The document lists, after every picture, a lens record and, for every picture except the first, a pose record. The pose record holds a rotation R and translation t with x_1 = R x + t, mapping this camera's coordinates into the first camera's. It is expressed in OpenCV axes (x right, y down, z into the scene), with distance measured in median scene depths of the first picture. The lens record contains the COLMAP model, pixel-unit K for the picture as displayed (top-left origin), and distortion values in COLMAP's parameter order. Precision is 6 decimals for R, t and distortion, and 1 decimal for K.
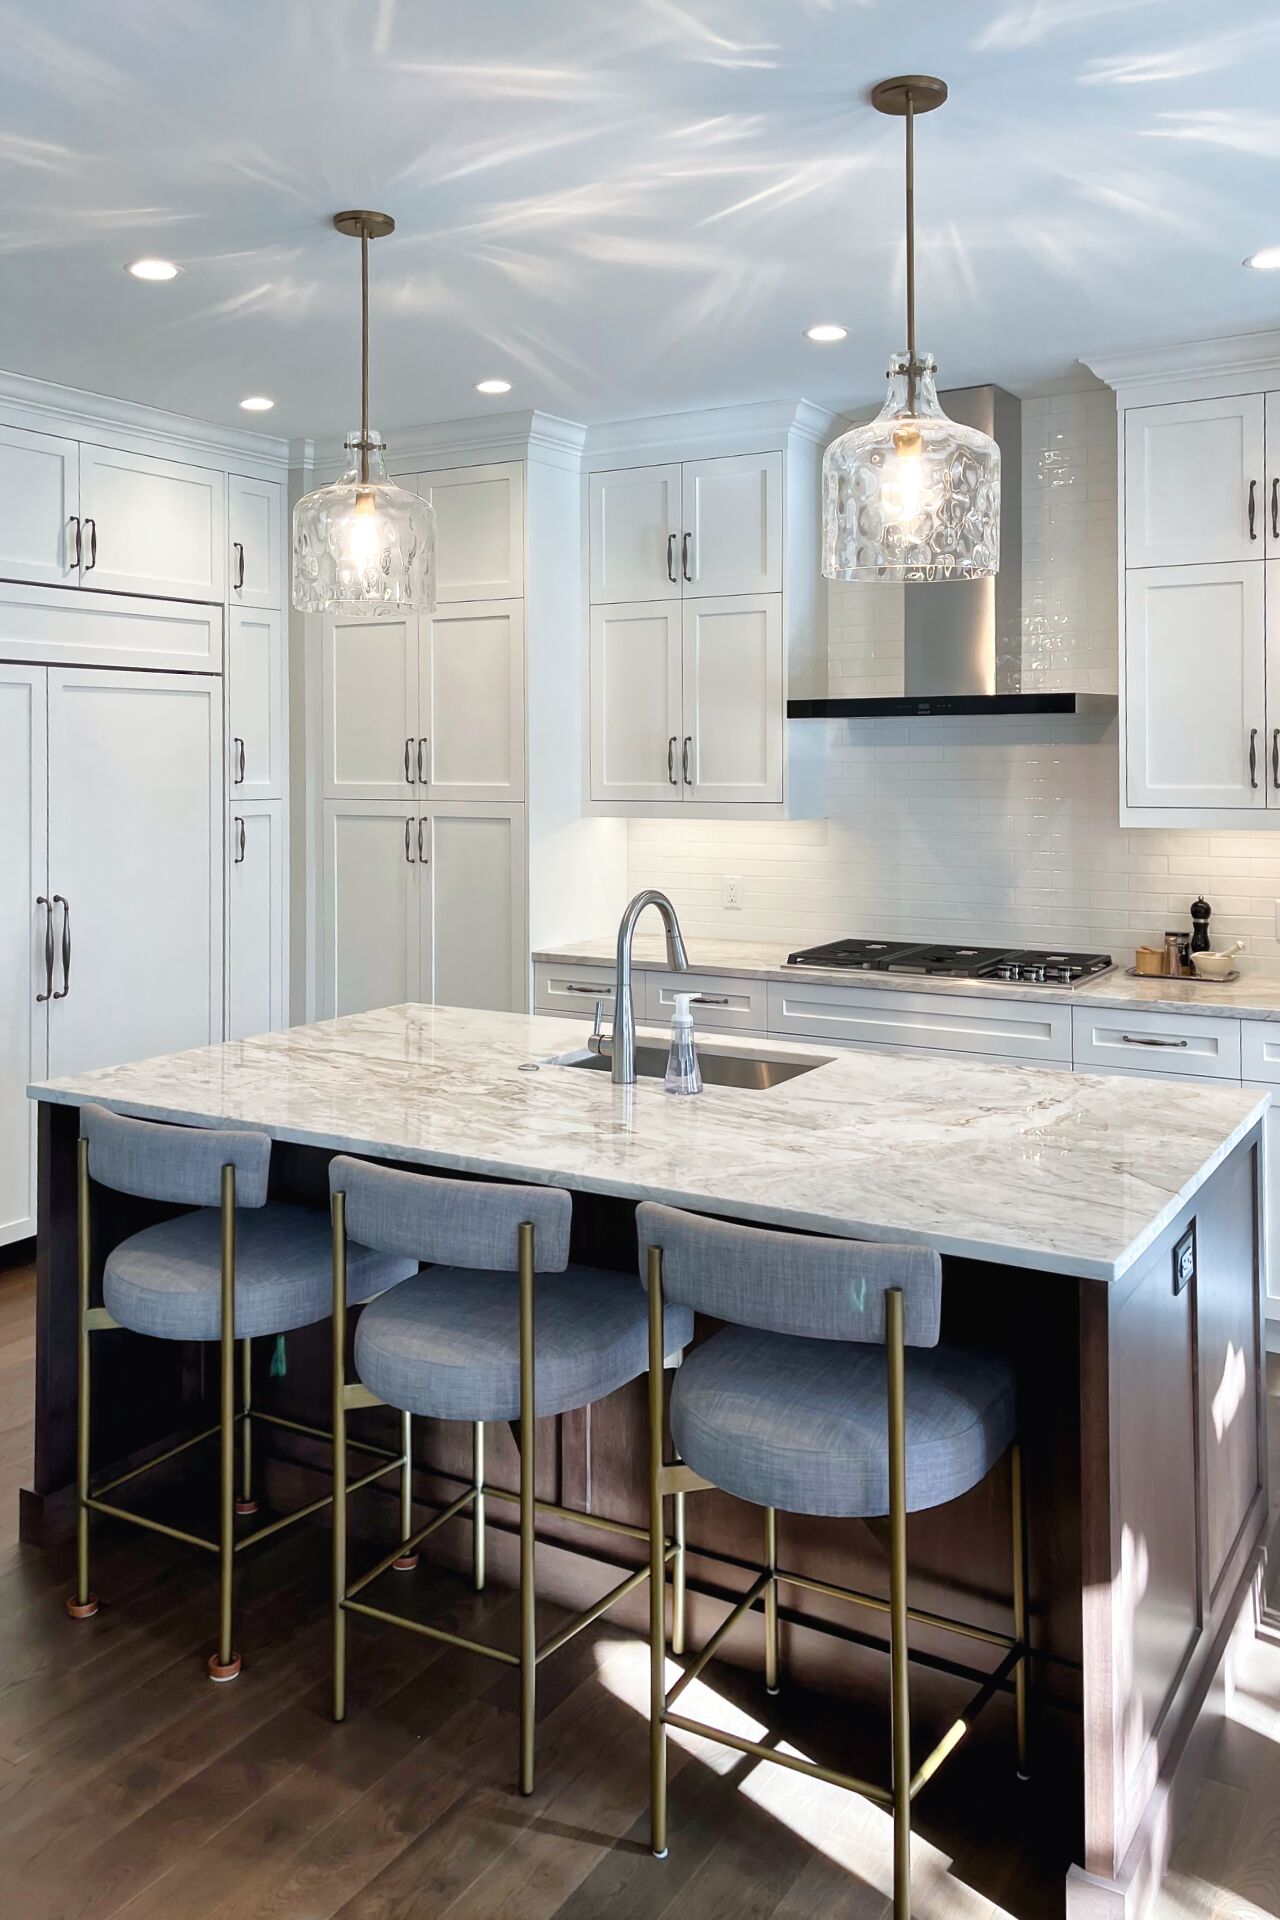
lens RADIAL K [[1524.3, 0, 640.0], [0, 1524.3, 960.0], [0, 0, 1]] dist [0.038859, -0.049174]
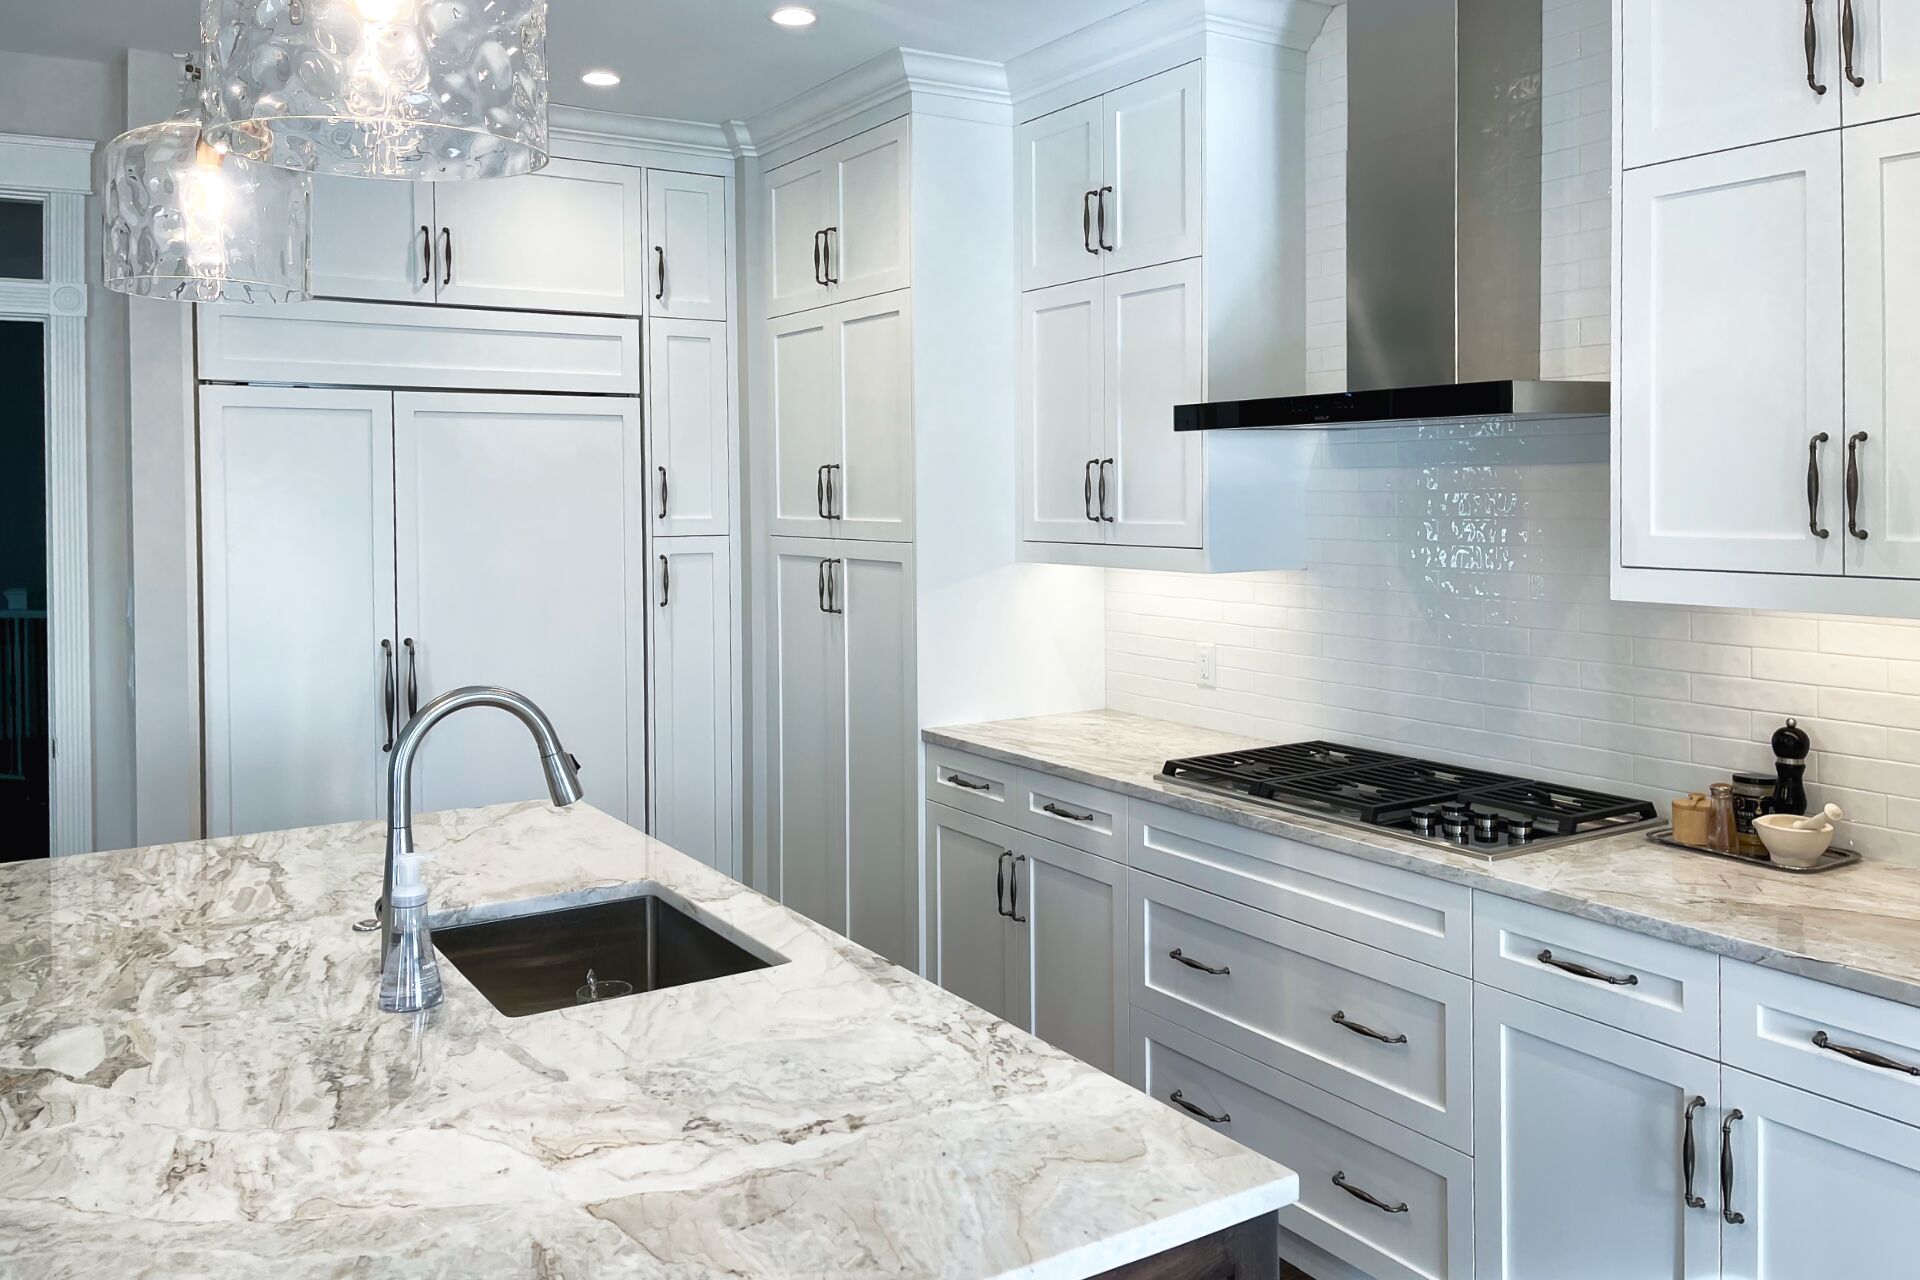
lens RADIAL K [[1524.3, 0, 961.5], [0, 1524.3, 664.1], [0, 0, 1]] dist [0.038859, -0.049174]
pose [[0.897731, 0.047293, -0.437998, 0.319668], [-0.054059, 0.998533, -0.002985, -0.041404], [0.437214, 0.026357, 0.898971, 0.313110]]
